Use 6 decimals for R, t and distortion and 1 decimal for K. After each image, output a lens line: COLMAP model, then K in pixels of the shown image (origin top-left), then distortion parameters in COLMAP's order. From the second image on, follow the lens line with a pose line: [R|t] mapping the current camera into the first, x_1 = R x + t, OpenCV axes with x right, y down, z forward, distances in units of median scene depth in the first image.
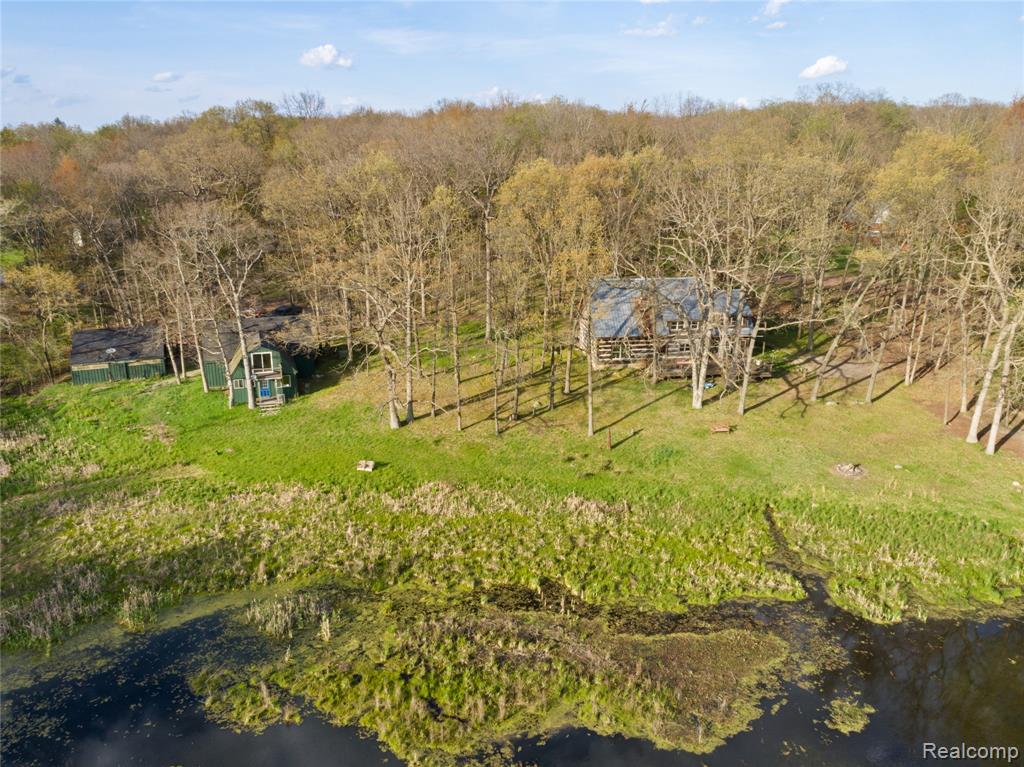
lens RADIAL K [[778.6, 0, 513.8], [0, 778.6, 384.6], [0, 0, 1]] dist [-0.025330, 0.015029]
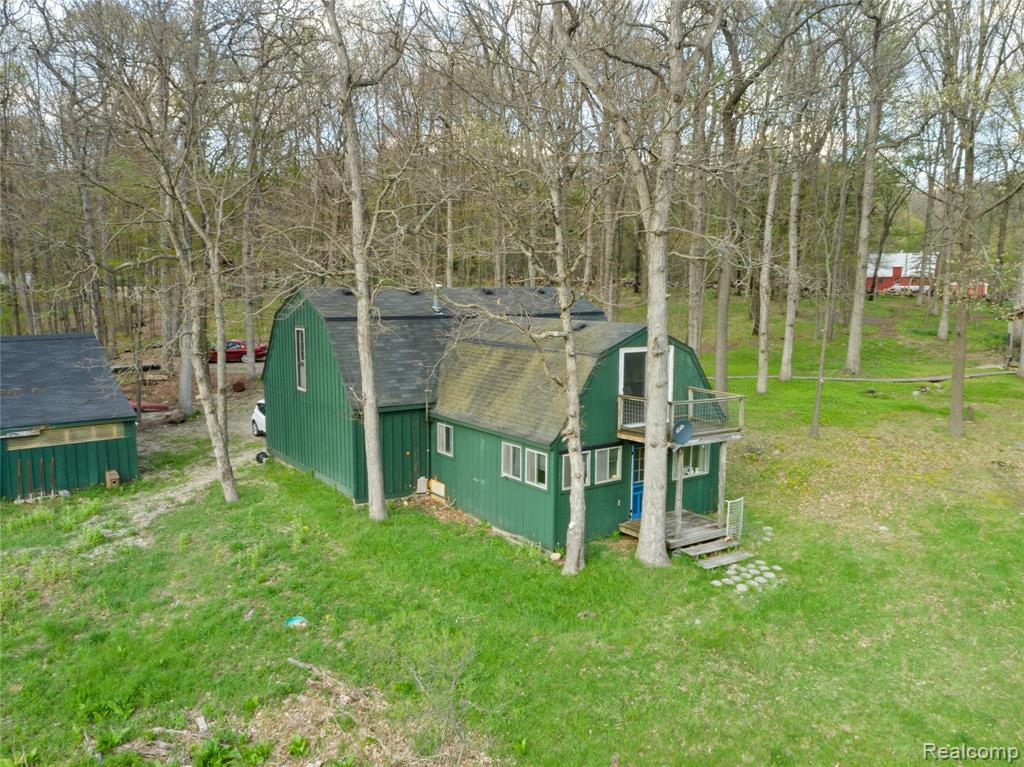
lens RADIAL K [[778.6, 0, 513.8], [0, 778.6, 384.6], [0, 0, 1]] dist [-0.025330, 0.015029]
pose [[0.961218, -0.029481, 0.274210, -0.624426], [0.072242, 0.986468, -0.147179, 0.010412], [-0.266161, 0.161281, 0.950340, 1.071569]]
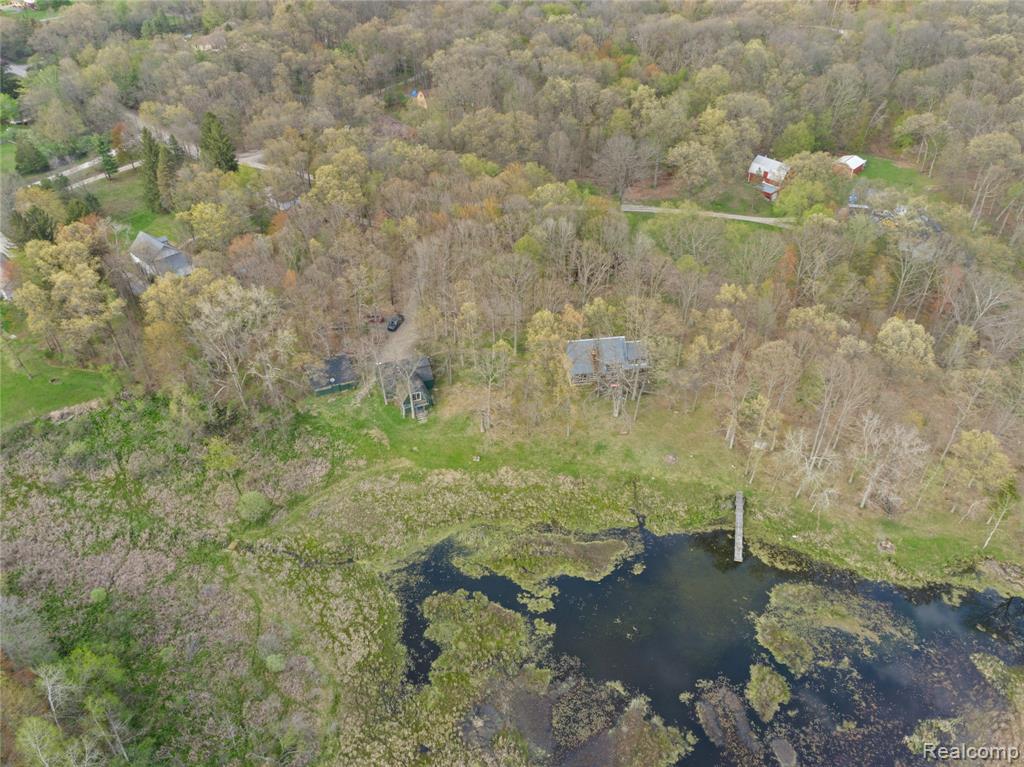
lens RADIAL K [[778.6, 0, 513.8], [0, 778.6, 384.6], [0, 0, 1]] dist [-0.025330, 0.015029]
pose [[0.999296, -0.019874, 0.031834, -0.172926], [0.008063, 0.942155, 0.335082, -1.102549], [-0.036652, -0.334589, 0.941651, -1.454349]]
